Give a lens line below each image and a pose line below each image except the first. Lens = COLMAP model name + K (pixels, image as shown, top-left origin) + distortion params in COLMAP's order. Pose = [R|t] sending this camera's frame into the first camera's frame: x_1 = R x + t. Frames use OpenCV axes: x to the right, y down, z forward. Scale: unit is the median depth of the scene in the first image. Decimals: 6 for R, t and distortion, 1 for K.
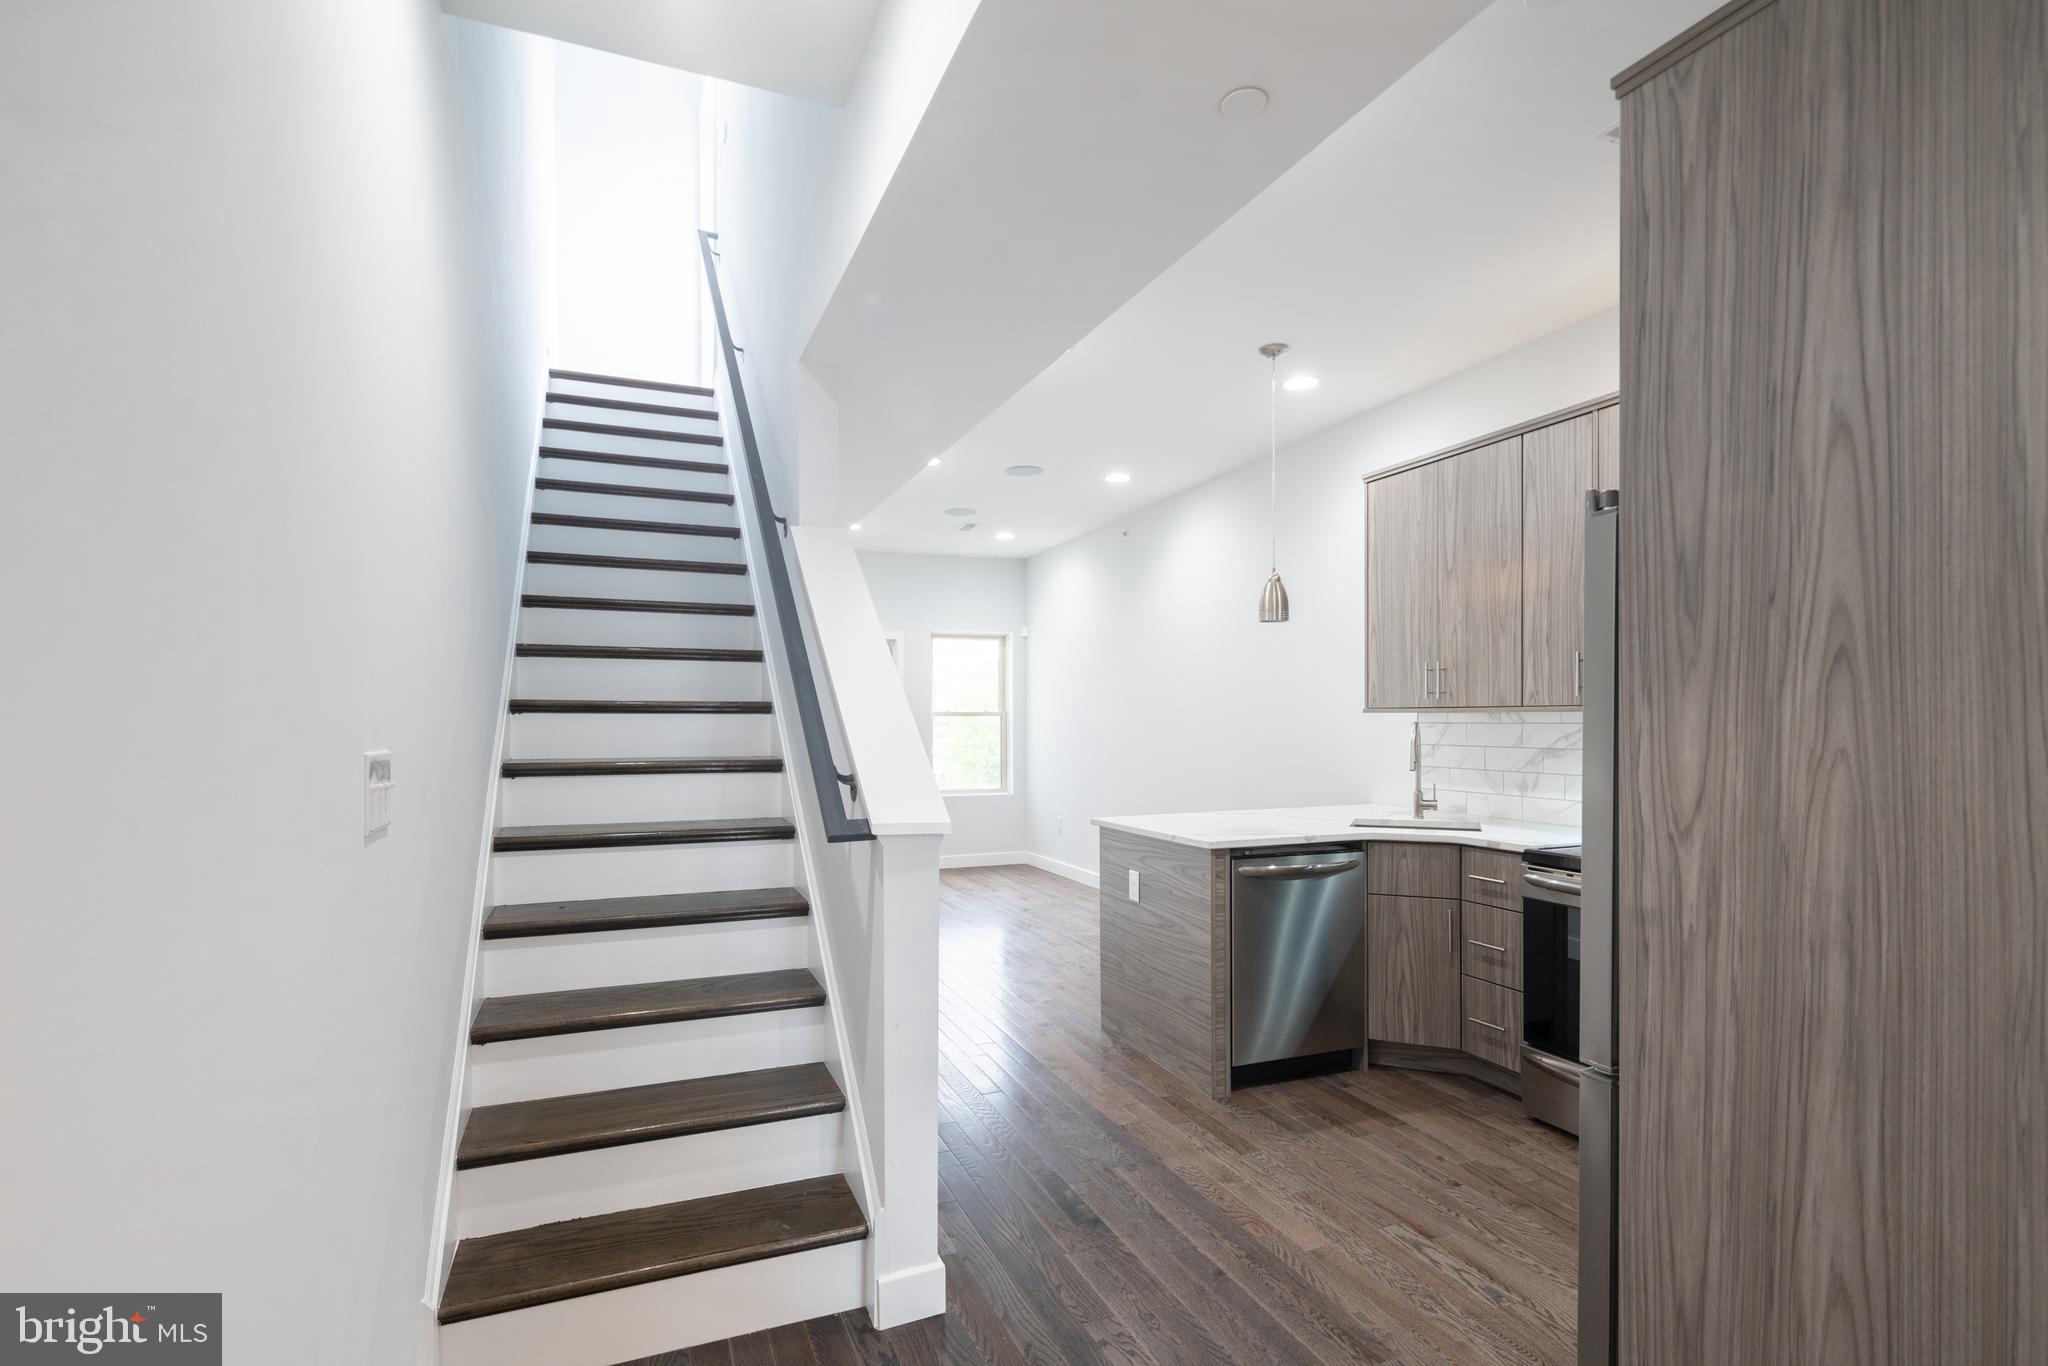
lens RADIAL K [[1018.3, 0, 1050.1], [0, 1018.3, 716.4], [0, 0, 1]] dist [-0.000675, -0.001076]
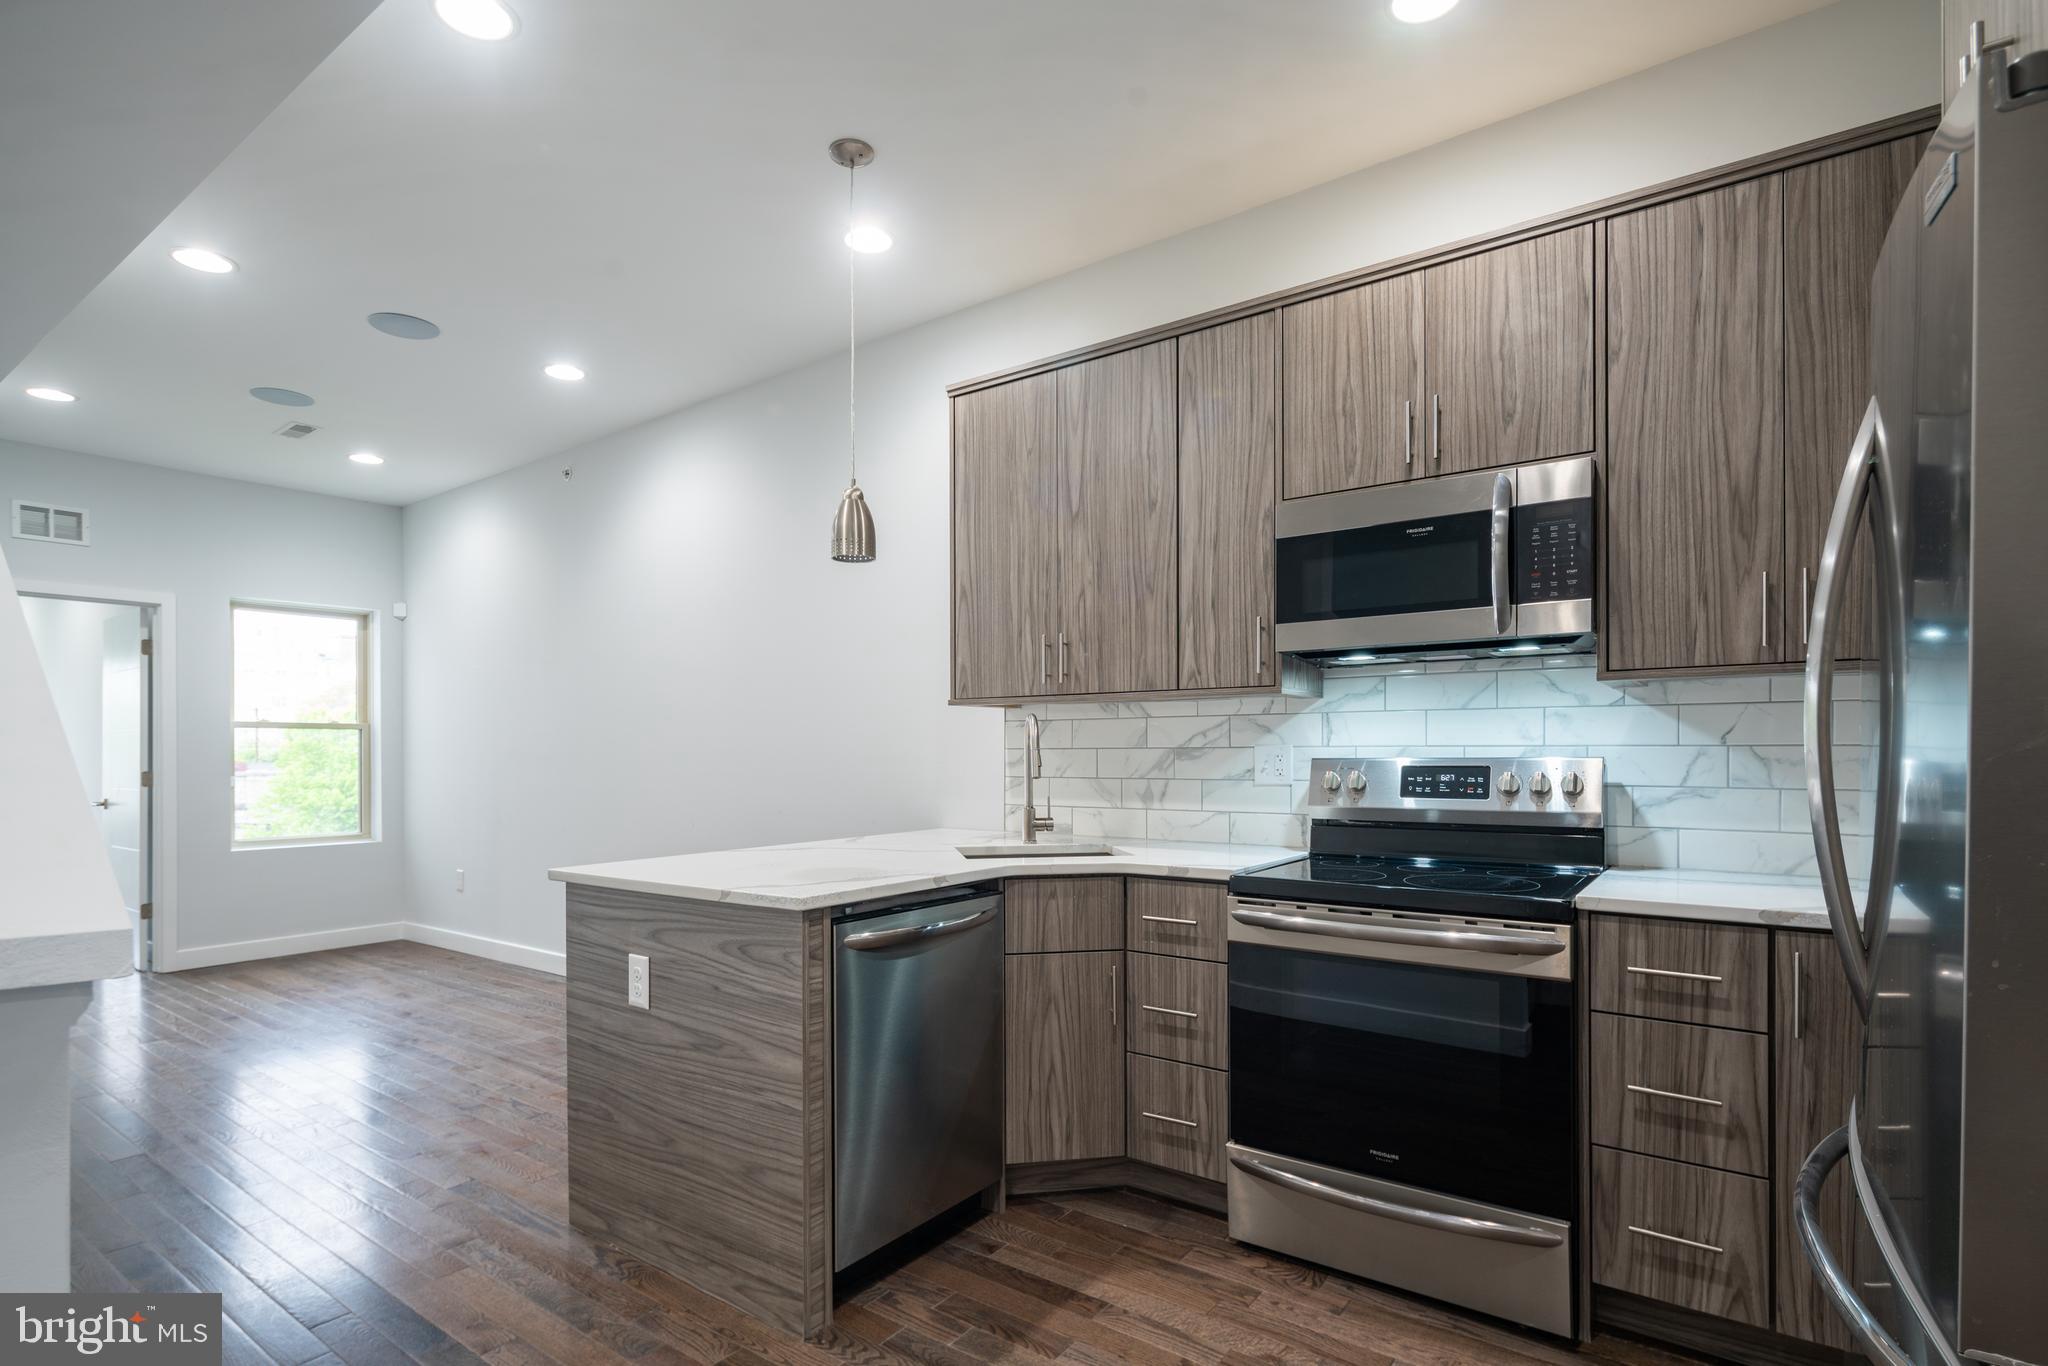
lens RADIAL K [[1016.4, 0, 1046.1], [0, 1016.4, 751.9], [0, 0, 1]] dist [0.003011, -0.000858]
pose [[0.854605, -0.001930, 0.519275, -0.022220], [0.001828, 0.999998, 0.000710, 0.037595], [-0.519275, 0.000343, 0.854607, 0.407521]]
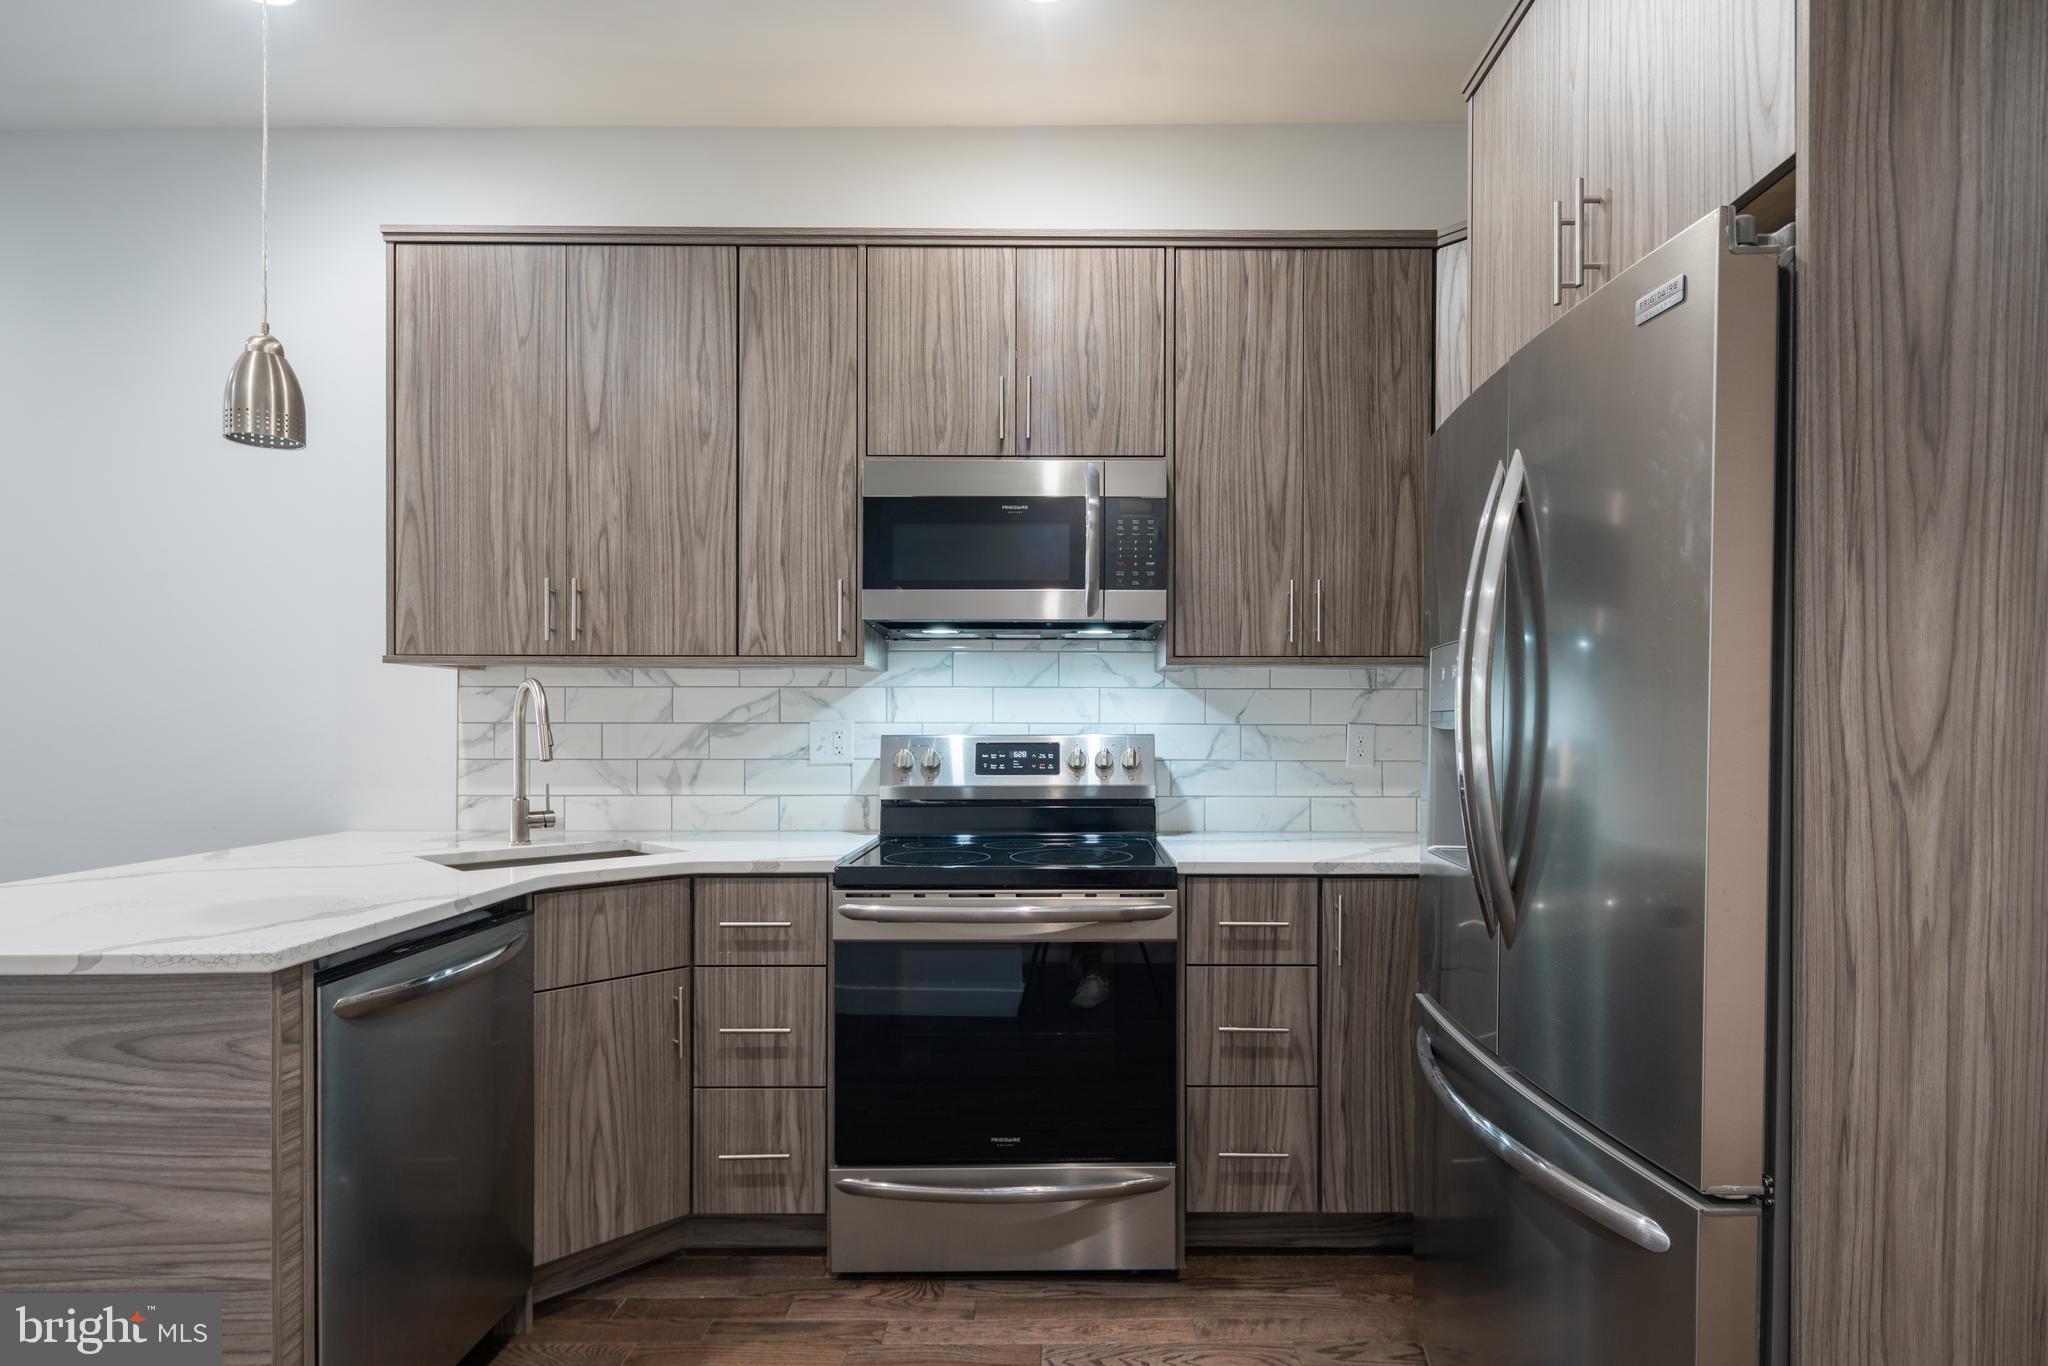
lens RADIAL K [[1042.8, 0, 1110.4], [0, 1042.8, 728.5], [0, 0, 1]] dist [0.002009, -0.001856]
pose [[0.380236, -0.000304, 0.924889, -0.075885], [-0.002953, 0.999994, 0.001543, 0.036919], [-0.924885, -0.003318, 0.380233, 0.533236]]
